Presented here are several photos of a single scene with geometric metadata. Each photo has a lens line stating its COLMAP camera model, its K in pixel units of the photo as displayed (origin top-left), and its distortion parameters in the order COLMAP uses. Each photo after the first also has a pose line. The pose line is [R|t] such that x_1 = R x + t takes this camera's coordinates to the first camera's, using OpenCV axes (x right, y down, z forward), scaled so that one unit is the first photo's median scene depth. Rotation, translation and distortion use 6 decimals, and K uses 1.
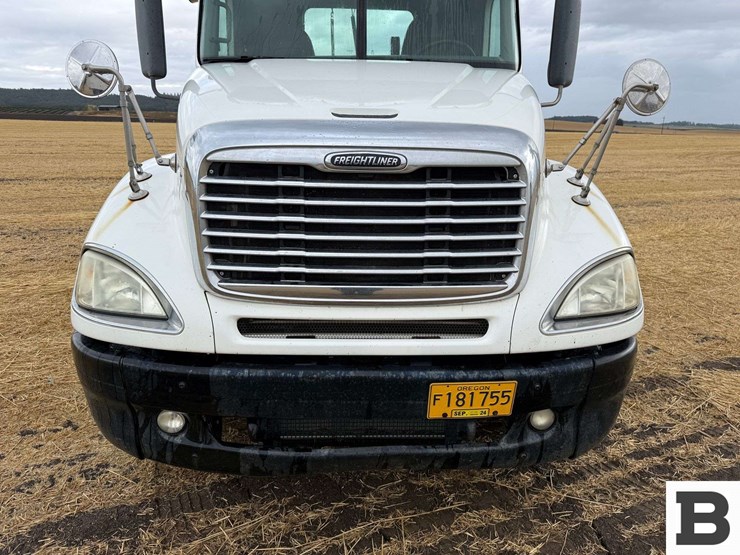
lens RADIAL K [[523.7, 0, 374.0], [0, 523.7, 279.0], [0, 0, 1]] dist [0.045596, -0.058535]
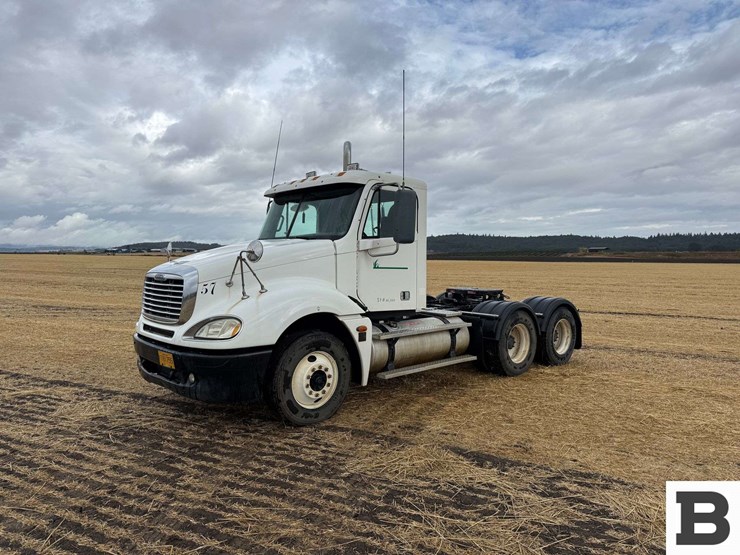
lens RADIAL K [[529.1, 0, 352.7], [0, 529.1, 278.6], [0, 0, 1]] dist [0.052111, -0.067638]
pose [[0.627847, 0.011353, -0.778254, 2.900237], [-0.210375, 0.965153, -0.155637, 0.041609], [0.749367, 0.261441, 0.608357, -0.103569]]
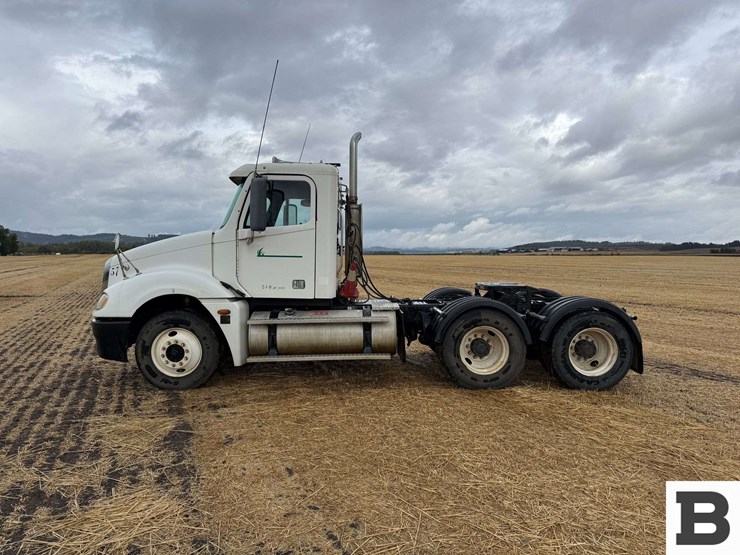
lens RADIAL K [[523.7, 0, 374.0], [0, 523.7, 279.0], [0, 0, 1]] dist [0.045596, -0.058535]
pose [[-0.030608, 0.018247, -0.999365, 3.792643], [-0.276944, 0.960534, 0.026020, -0.701763], [0.960398, 0.277565, -0.024347, 2.771742]]
